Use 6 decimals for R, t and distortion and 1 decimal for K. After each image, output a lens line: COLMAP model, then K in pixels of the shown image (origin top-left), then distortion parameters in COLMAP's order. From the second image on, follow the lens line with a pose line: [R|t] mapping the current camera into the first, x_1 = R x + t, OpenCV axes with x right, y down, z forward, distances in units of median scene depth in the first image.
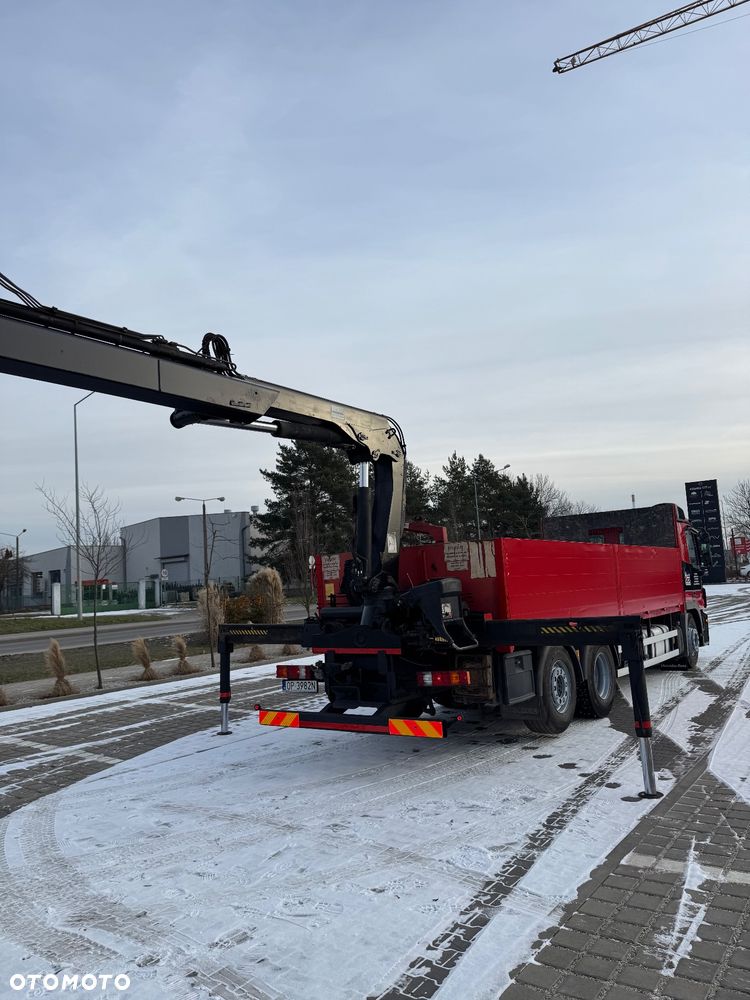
lens RADIAL K [[703.1, 0, 369.6], [0, 703.1, 505.2], [0, 0, 1]] dist [0.009160, -0.007766]
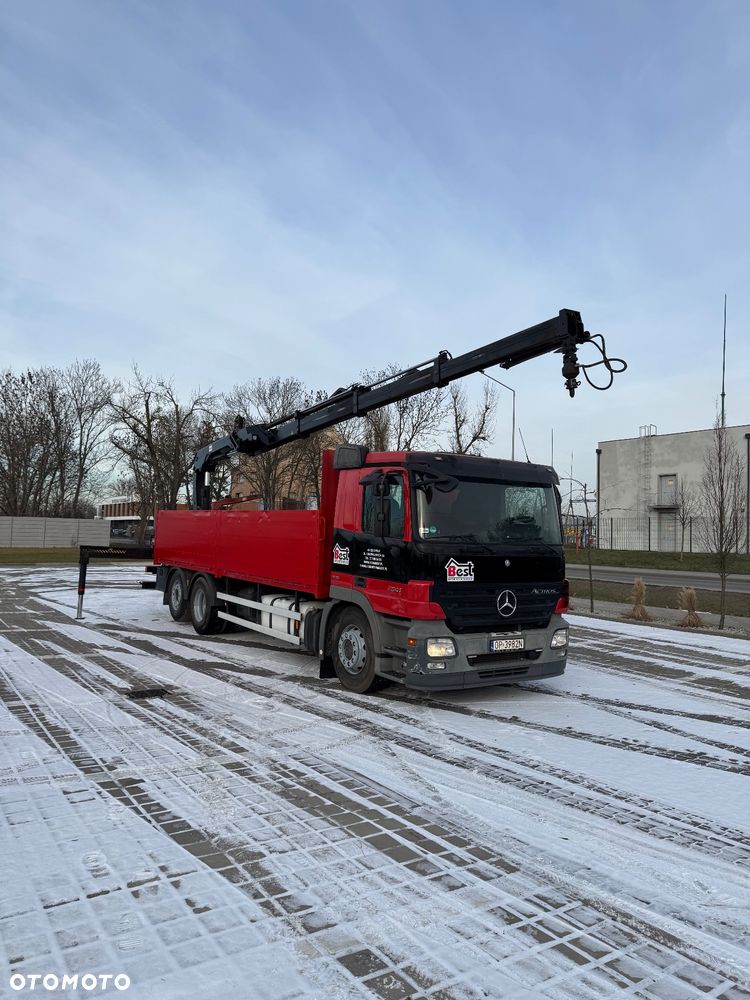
lens RADIAL K [[697.6, 0, 370.7], [0, 697.6, 503.5], [0, 0, 1]] dist [0.056172, -0.080403]
pose [[-0.338652, -0.001759, -0.940910, 0.959193], [0.087227, 0.995633, -0.033255, 0.072718], [0.936860, -0.093334, -0.337020, 1.129816]]
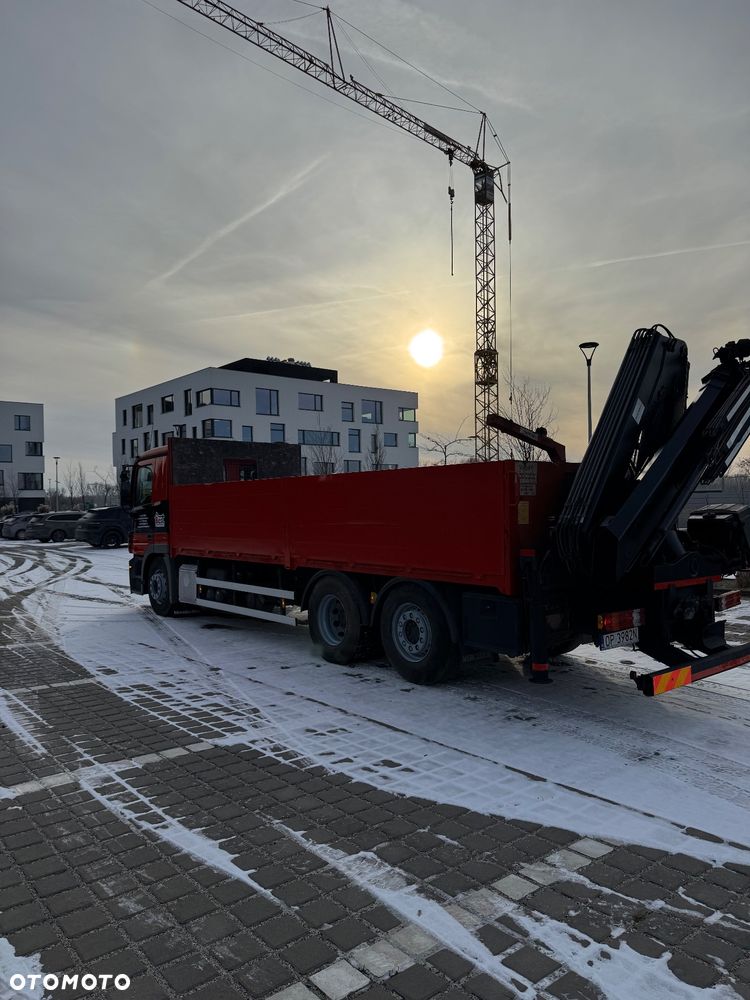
lens RADIAL K [[692.2, 0, 368.7], [0, 692.2, 506.4], [0, 0, 1]] dist [0.045240, -0.075994]
pose [[0.243368, 0.052357, 0.968520, -0.455463], [-0.103694, 0.994224, -0.027691, 0.093592], [-0.964375, -0.093691, 0.247391, 0.567865]]
